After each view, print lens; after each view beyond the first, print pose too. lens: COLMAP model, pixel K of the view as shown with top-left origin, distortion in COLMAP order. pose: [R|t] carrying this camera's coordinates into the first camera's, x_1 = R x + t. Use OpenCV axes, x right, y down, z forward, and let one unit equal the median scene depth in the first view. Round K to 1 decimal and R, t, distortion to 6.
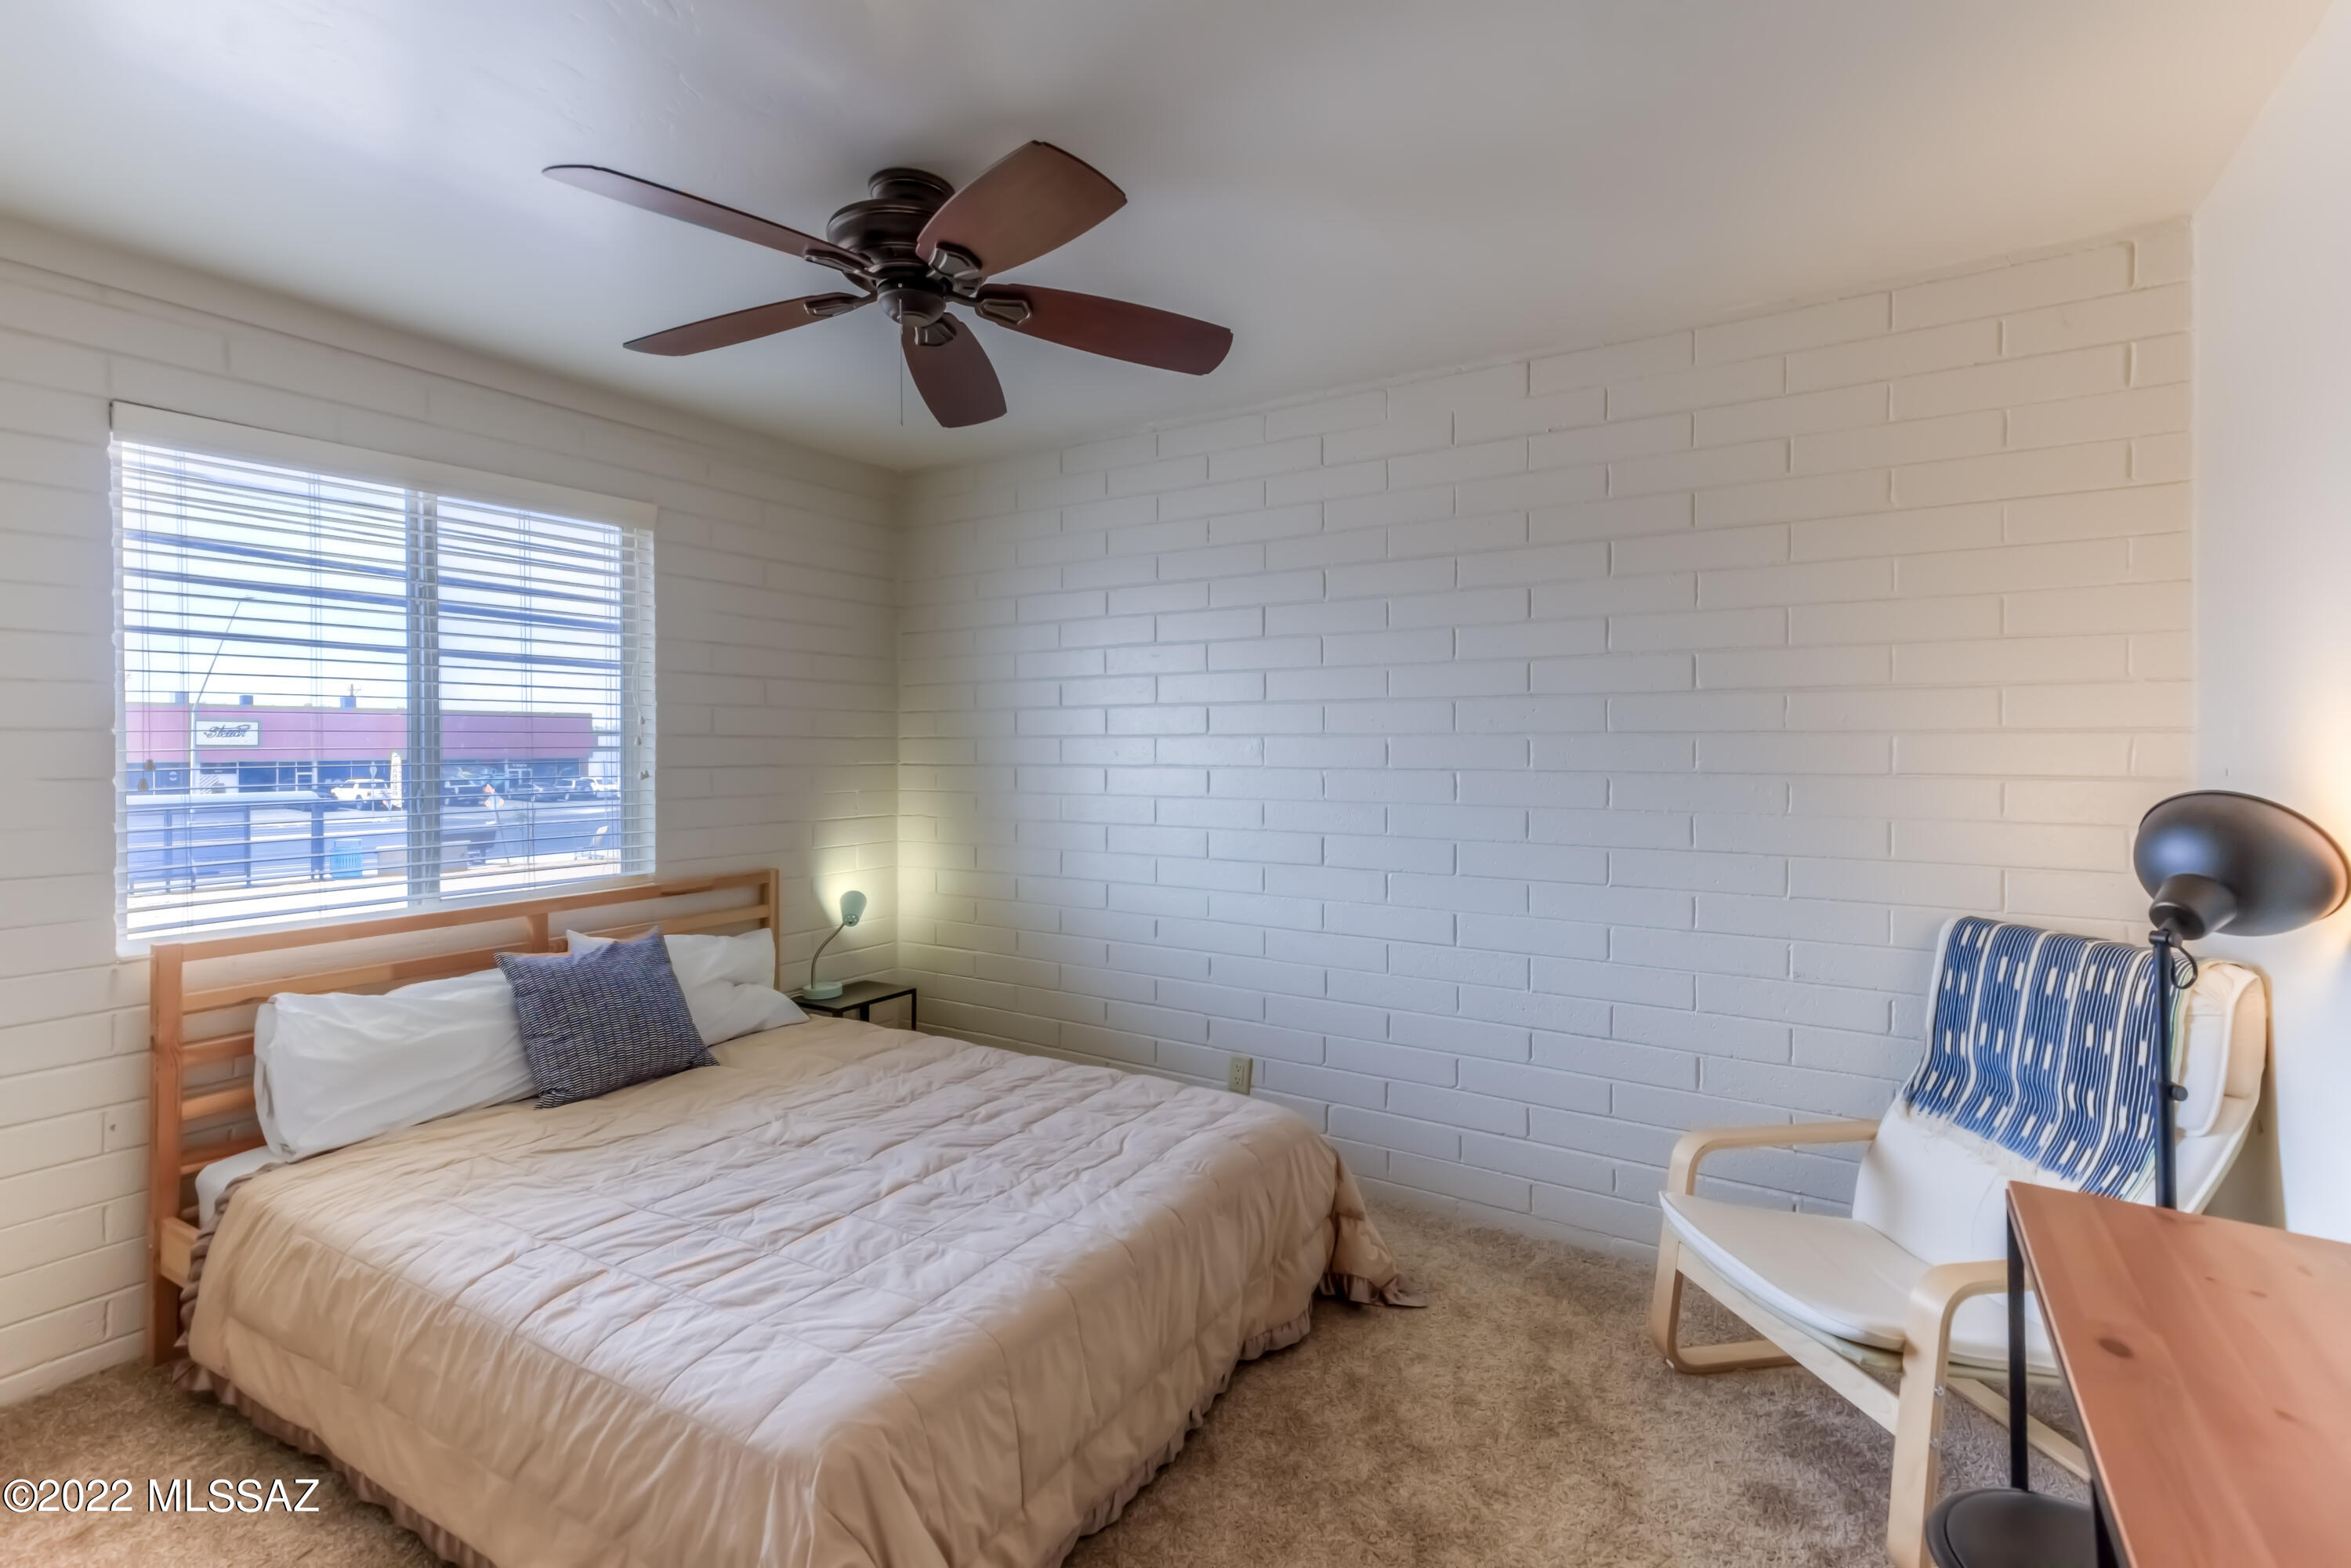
lens RADIAL K [[1091.8, 0, 1169.2], [0, 1091.8, 730.3], [0, 0, 1]] dist [0.025799, 0.001130]
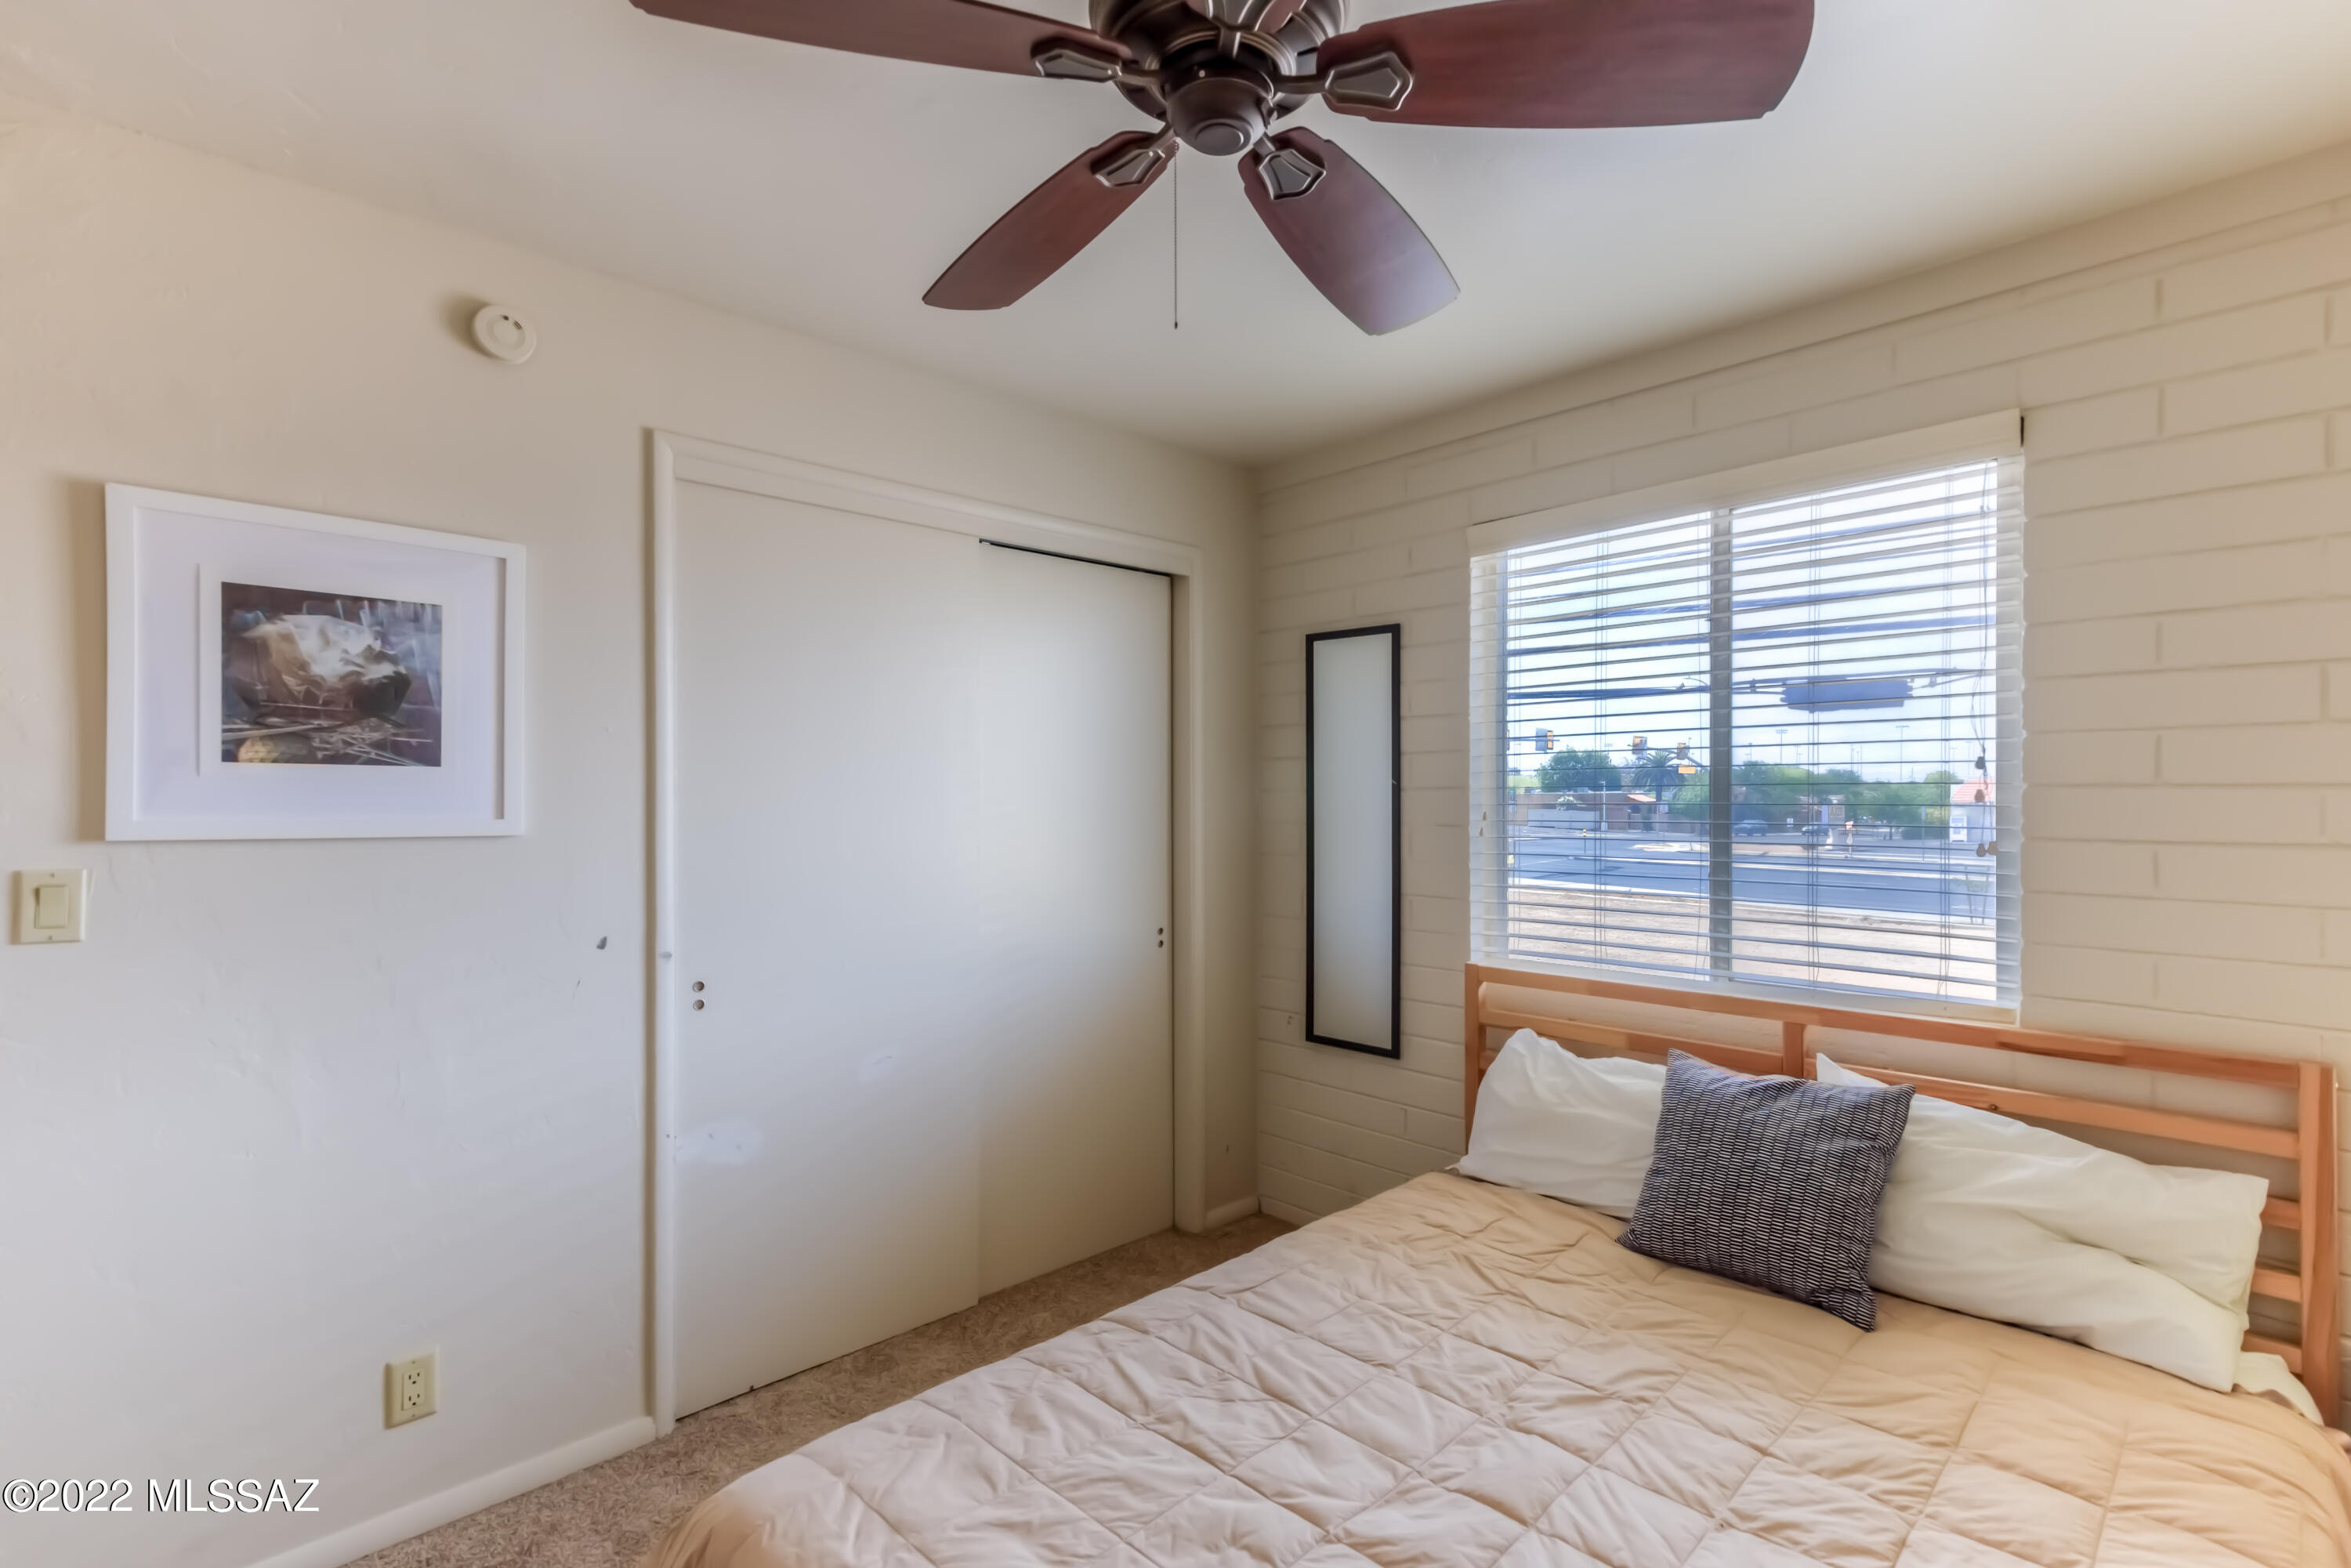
lens RADIAL K [[1103.7, 0, 1184.3], [0, 1103.7, 794.7], [0, 0, 1]] dist [0.023179, 0.000145]
pose [[-0.227889, 0.002871, -0.973683, 0.380312], [0.016428, 0.999865, -0.000897, 0.004295], [0.973549, -0.016200, -0.227905, 1.062708]]
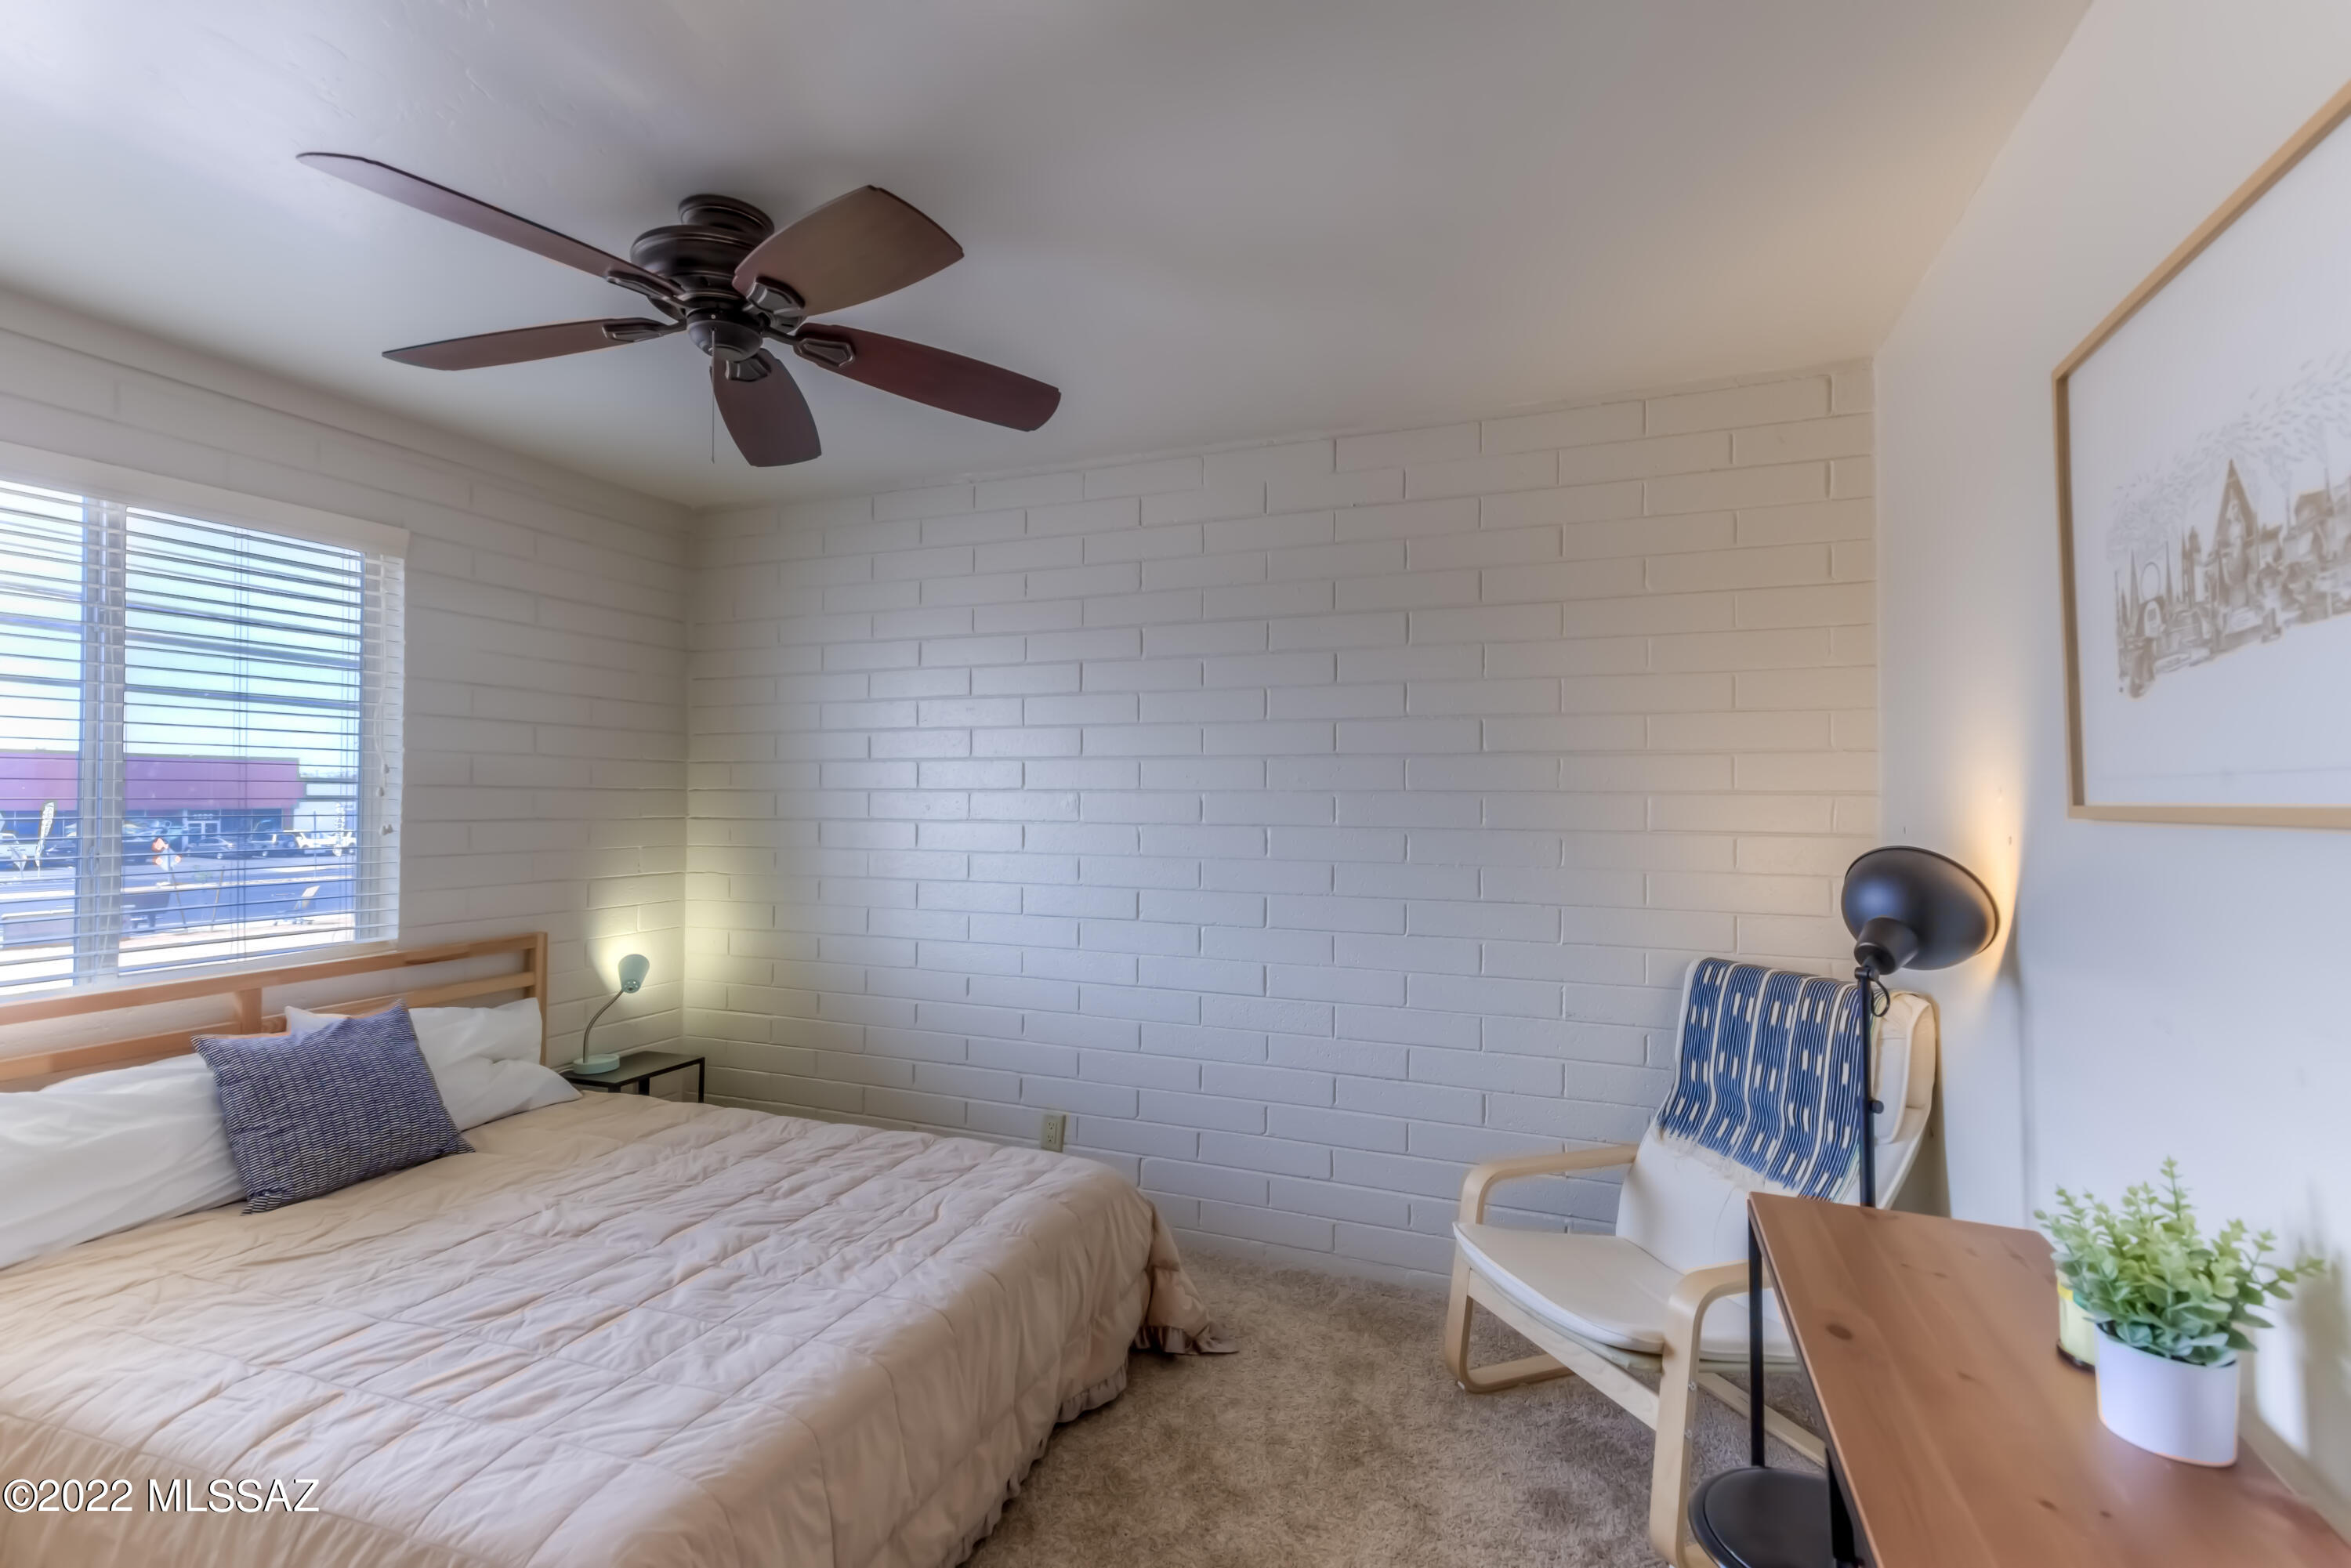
lens RADIAL K [[1093.2, 0, 1168.1], [0, 1093.2, 762.2], [0, 0, 1]] dist [0.026360, 0.001715]
pose [[0.983700, 0.012674, 0.179369, -0.023109], [-0.009111, 0.999745, -0.020672, -0.002310], [-0.179586, 0.018701, 0.983565, -0.005258]]
